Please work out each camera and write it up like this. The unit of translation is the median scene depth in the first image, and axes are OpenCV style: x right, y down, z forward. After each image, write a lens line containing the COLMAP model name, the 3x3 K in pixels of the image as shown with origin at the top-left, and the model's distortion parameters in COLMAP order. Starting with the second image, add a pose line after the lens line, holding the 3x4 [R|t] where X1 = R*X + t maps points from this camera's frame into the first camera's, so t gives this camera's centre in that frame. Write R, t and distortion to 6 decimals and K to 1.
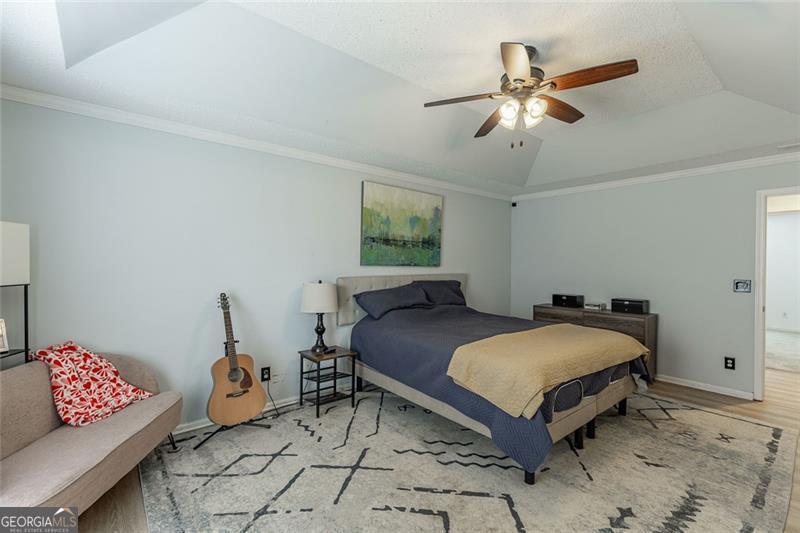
lens RADIAL K [[356.2, 0, 406.2], [0, 356.2, 265.2], [0, 0, 1]] dist [0.000637, 0.000244]
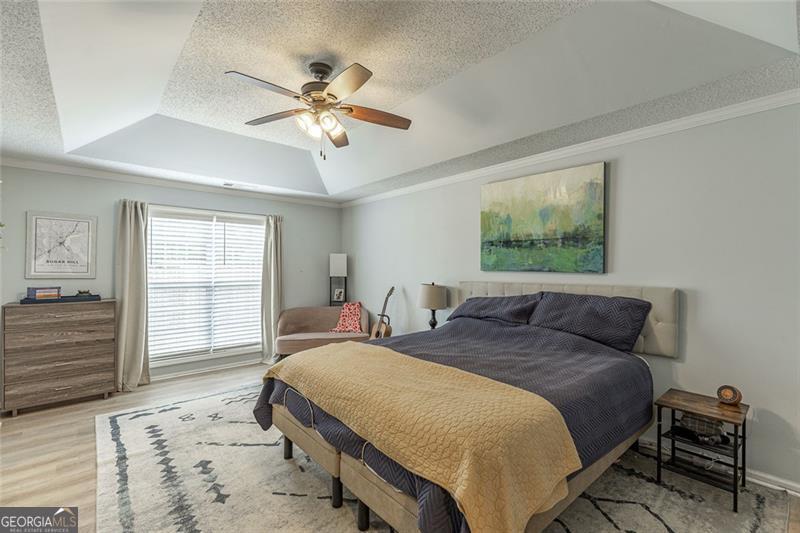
lens RADIAL K [[356.2, 0, 405.9], [0, 356.2, 265.9], [0, 0, 1]] dist [0.000637, 0.000244]
pose [[0.028838, -0.010961, -0.999524, 0.811939], [-0.007470, 0.999910, -0.011181, 0.000440], [0.999556, 0.007789, 0.028753, 0.719208]]
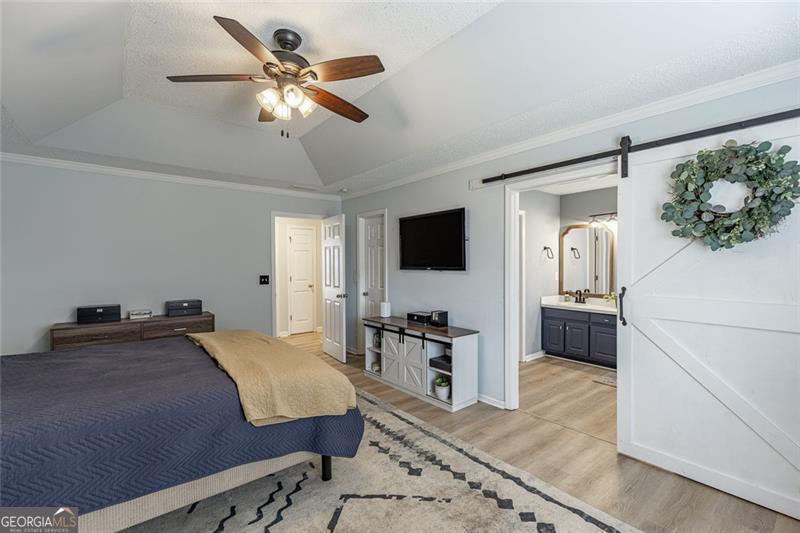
lens RADIAL K [[356.2, 0, 404.0], [0, 356.2, 266.9], [0, 0, 1]] dist [0.000637, 0.000244]
pose [[0.011067, -0.016147, 0.999808, -0.355471], [0.011470, 0.999806, 0.016020, -0.006111], [-0.999873, 0.011290, 0.011250, 0.407758]]
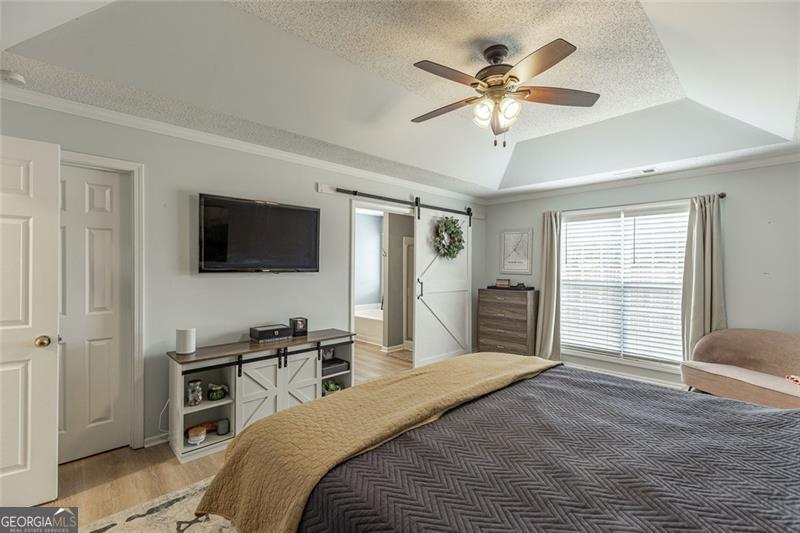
lens RADIAL K [[356.2, 0, 403.8], [0, 356.2, 267.2], [0, 0, 1]] dist [0.000637, 0.000244]
pose [[-0.997673, -0.010088, -0.067437, 0.377091], [-0.010672, 0.999909, 0.008300, -0.002699], [0.067347, 0.009000, -0.997689, 1.155463]]
